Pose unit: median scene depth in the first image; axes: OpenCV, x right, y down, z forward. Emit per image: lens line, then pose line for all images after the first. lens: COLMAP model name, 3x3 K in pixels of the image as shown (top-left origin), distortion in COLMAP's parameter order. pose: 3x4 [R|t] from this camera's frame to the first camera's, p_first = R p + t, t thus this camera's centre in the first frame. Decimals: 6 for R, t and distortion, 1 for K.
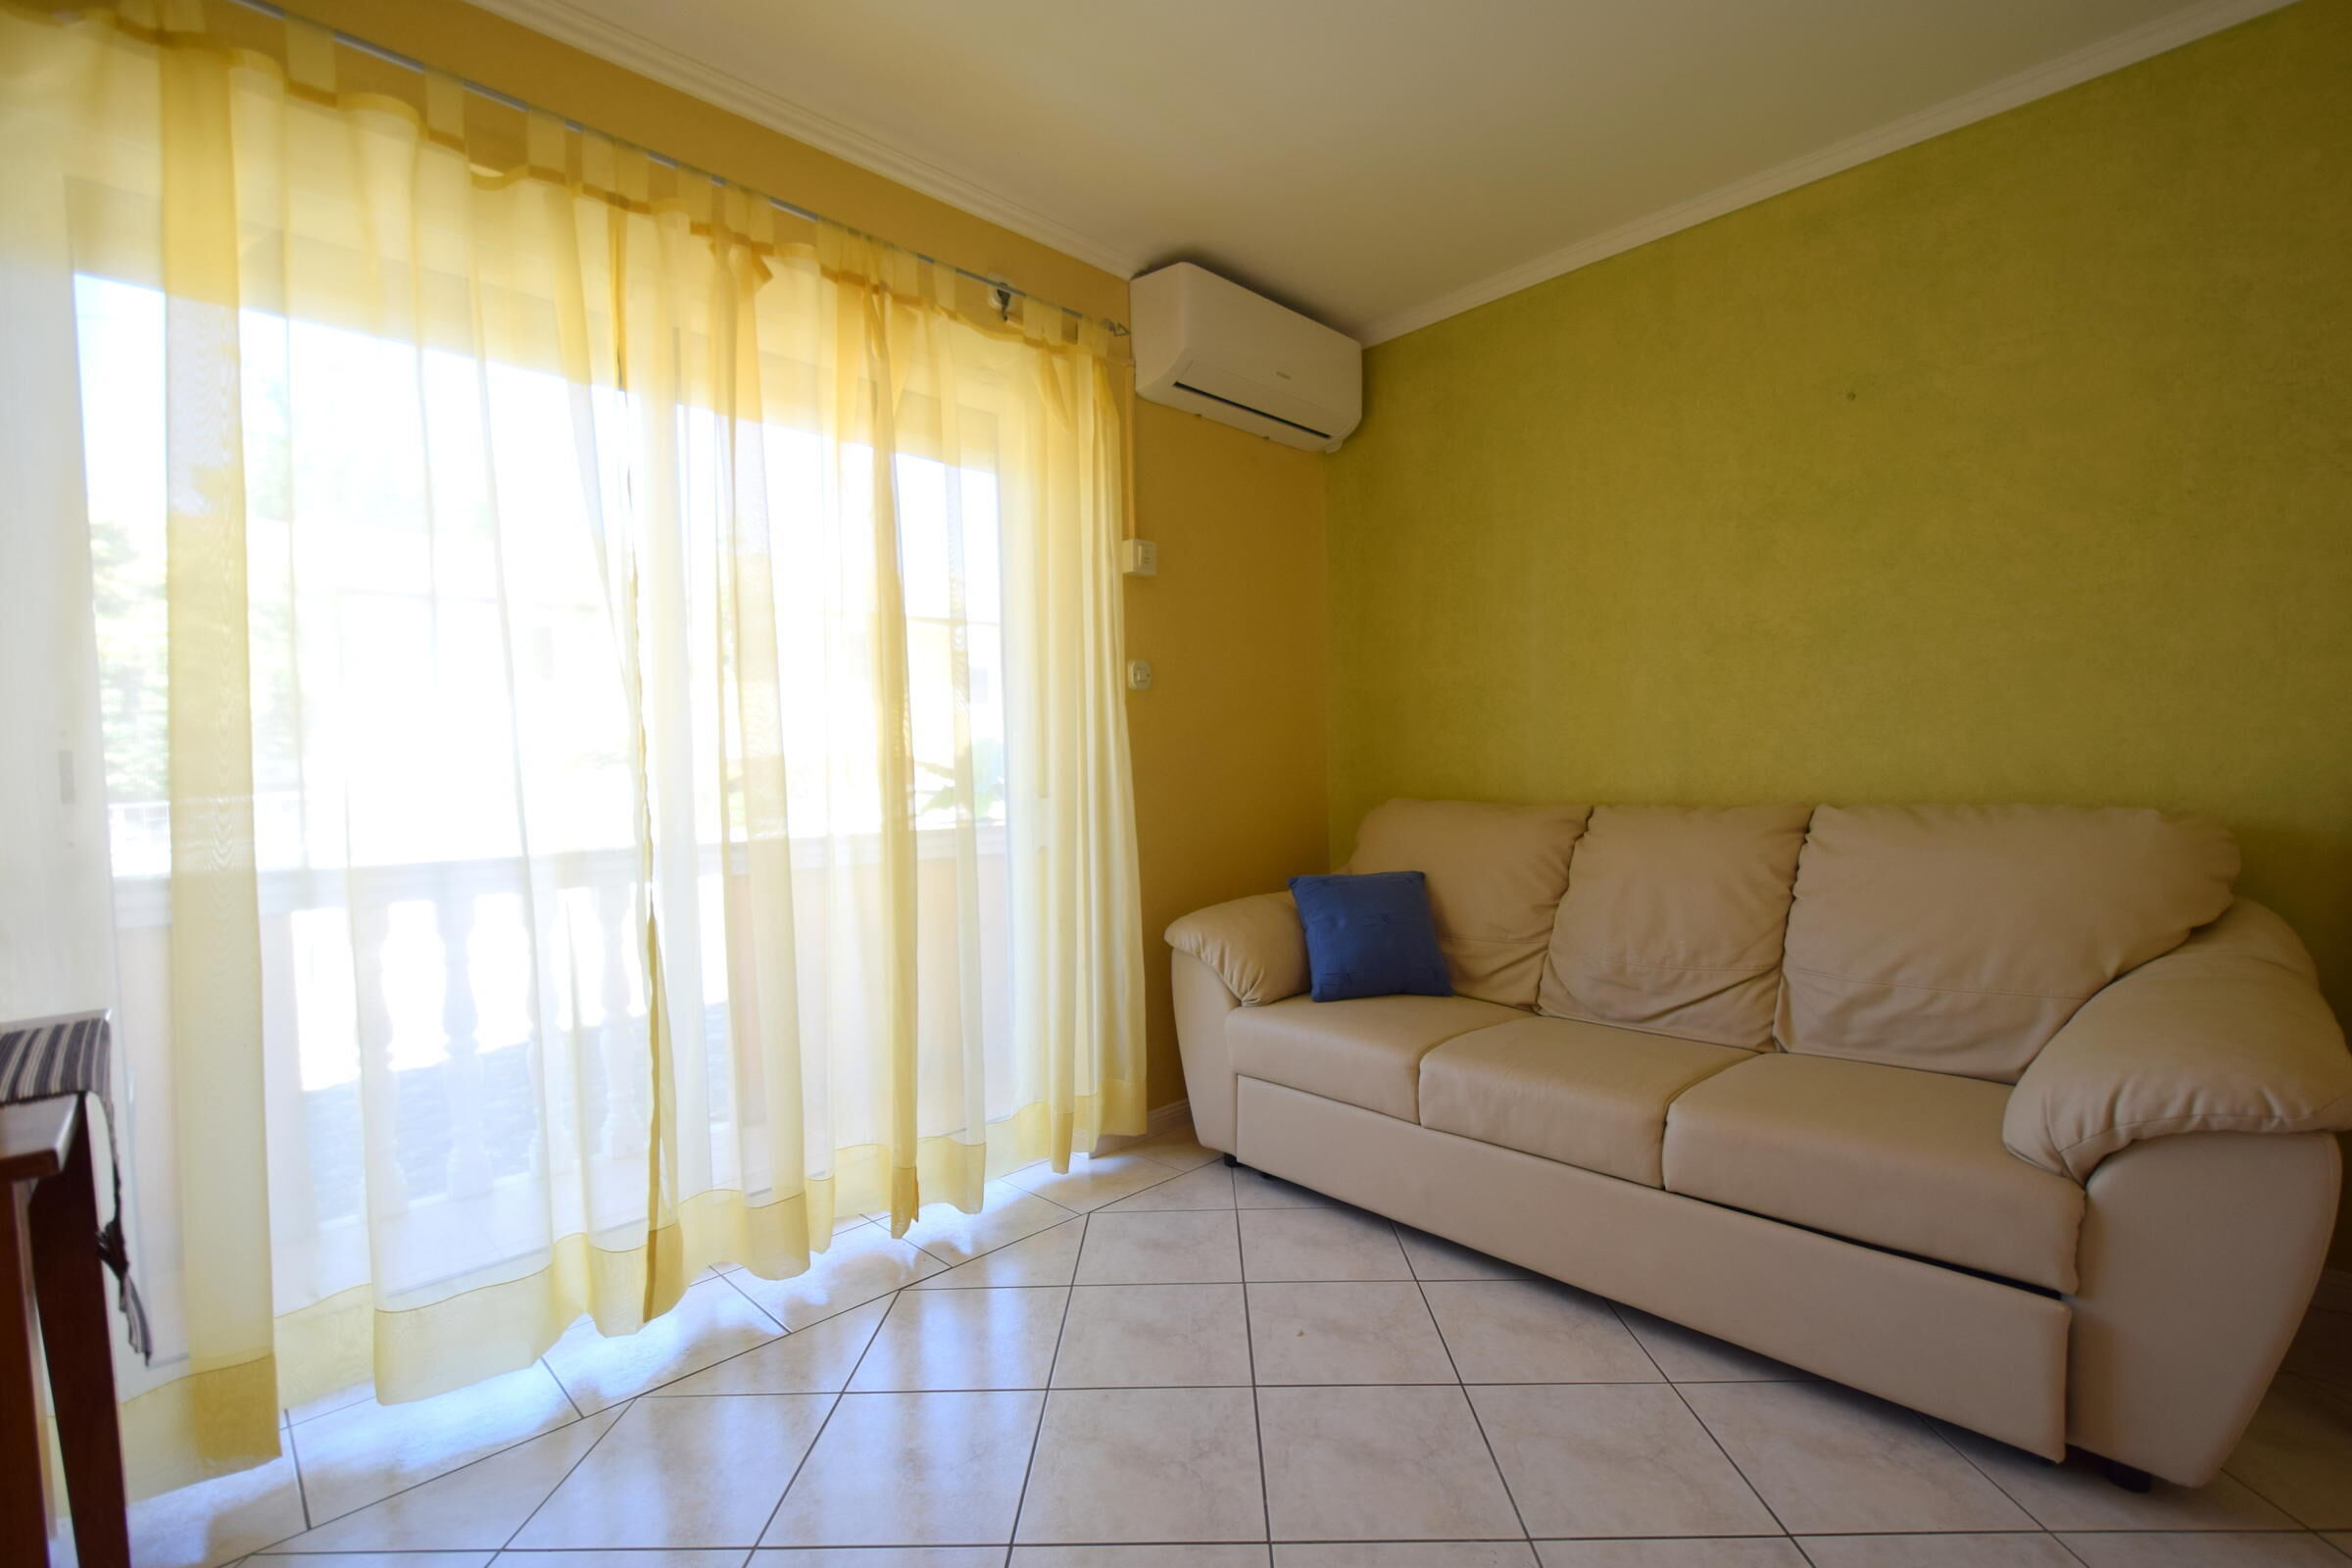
lens RADIAL K [[1022.7, 0, 1159.4], [0, 1022.7, 790.1], [0, 0, 1]] dist [-0.001796, -0.000273]
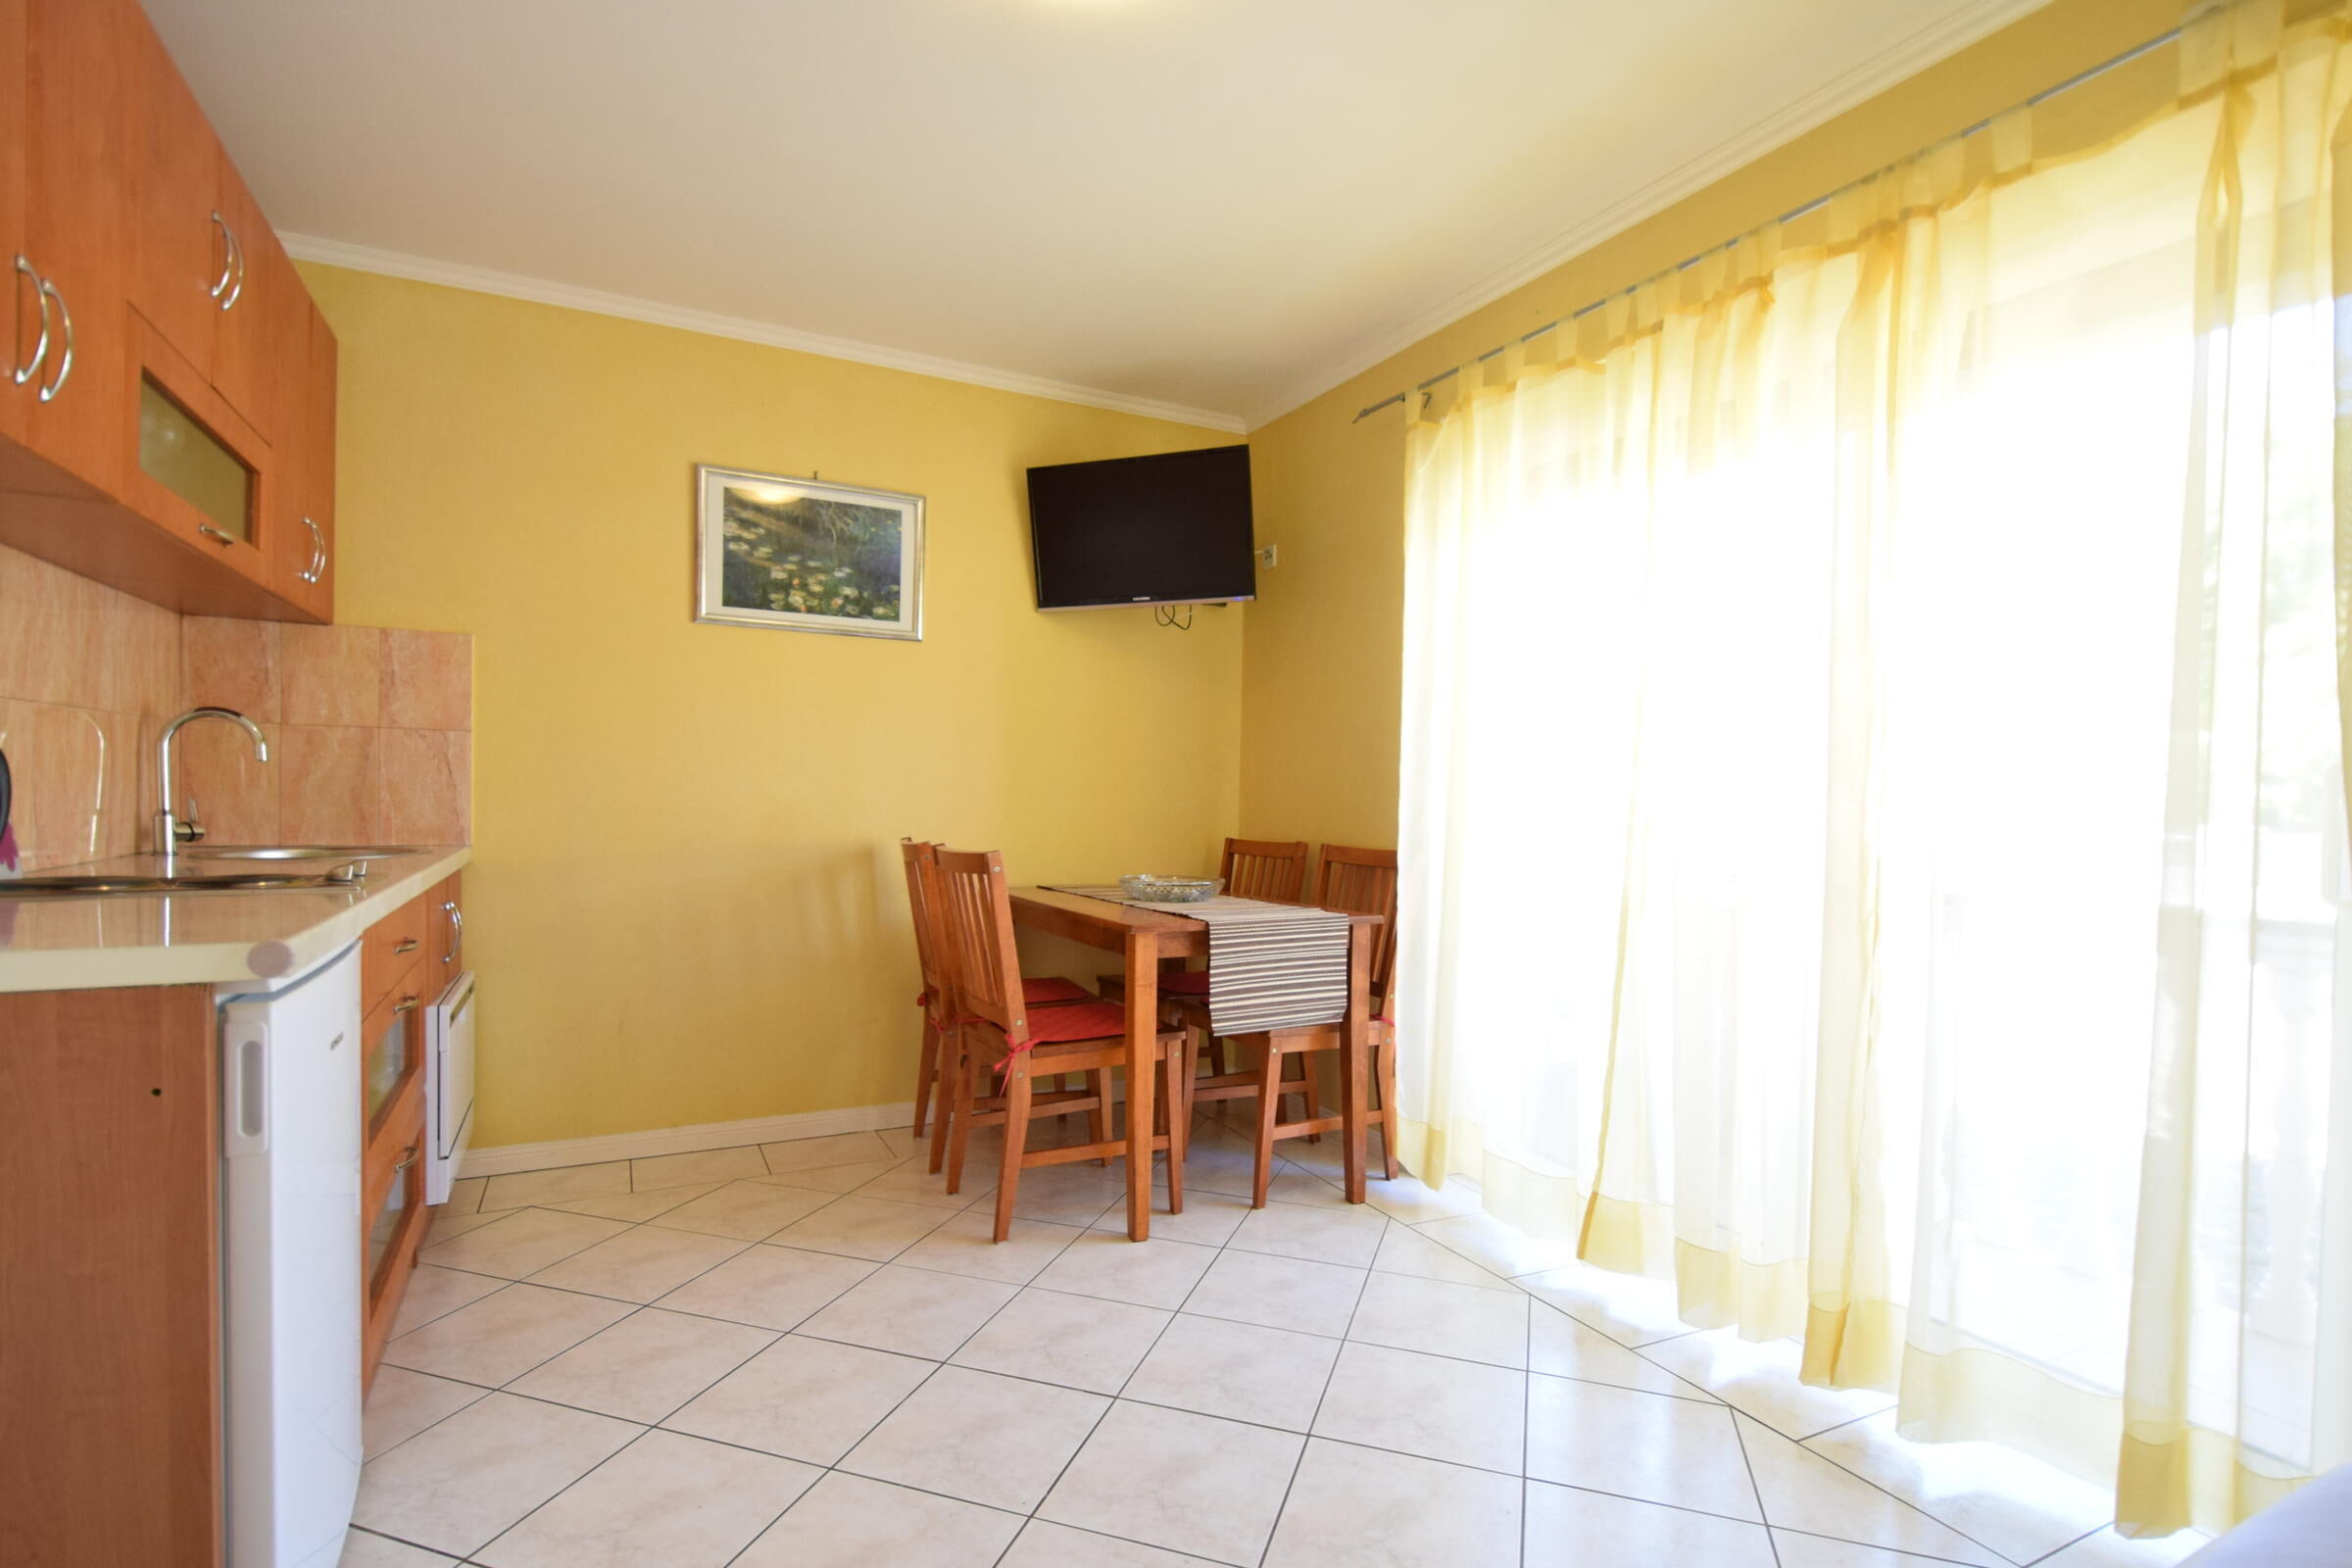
lens RADIAL K [[1094.4, 0, 1173.9], [0, 1094.4, 811.4], [0, 0, 1]] dist [0.020083, -0.015758]
pose [[-0.301354, 0.036434, -0.952816, 0.839247], [-0.046902, 0.997494, 0.052976, -0.059296], [0.952358, 0.060653, -0.298890, 0.854259]]
